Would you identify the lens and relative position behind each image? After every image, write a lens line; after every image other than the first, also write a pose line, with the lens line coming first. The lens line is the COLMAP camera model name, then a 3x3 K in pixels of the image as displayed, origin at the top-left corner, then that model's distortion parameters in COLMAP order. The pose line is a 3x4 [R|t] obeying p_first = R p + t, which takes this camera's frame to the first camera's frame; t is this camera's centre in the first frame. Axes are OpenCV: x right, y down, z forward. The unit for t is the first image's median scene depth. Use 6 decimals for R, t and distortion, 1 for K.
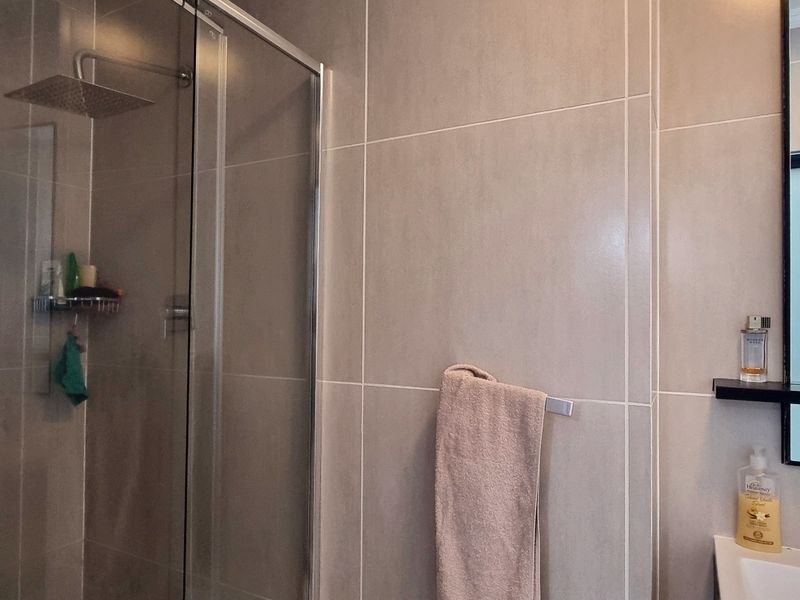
lens RADIAL K [[548.6, 0, 390.0], [0, 548.6, 309.5], [0, 0, 1]] dist [0.000162, -0.004589]
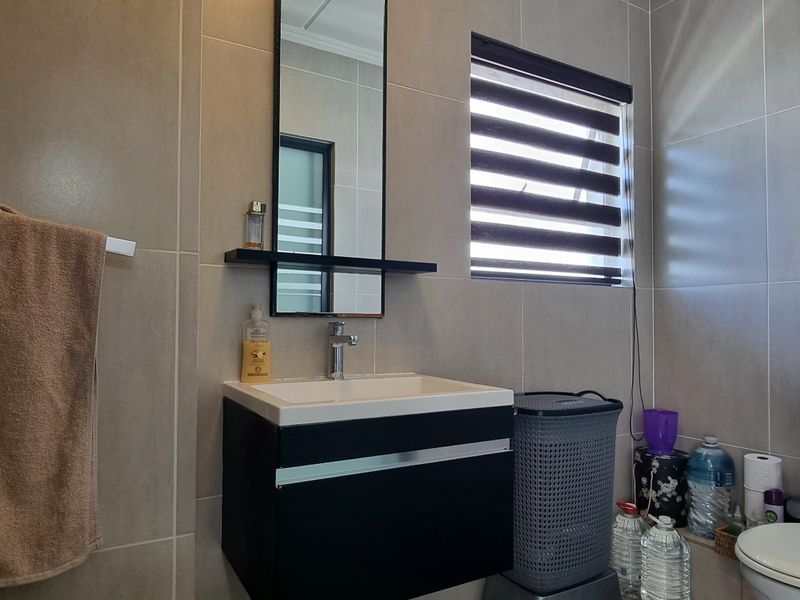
lens RADIAL K [[548.6, 0, 390.0], [0, 548.6, 309.5], [0, 0, 1]] dist [0.000162, -0.004589]
pose [[0.529635, 0.010606, 0.848160, -0.256722], [-0.020404, 0.999792, 0.000239, 0.263634], [-0.847980, -0.017432, 0.529741, 0.059116]]
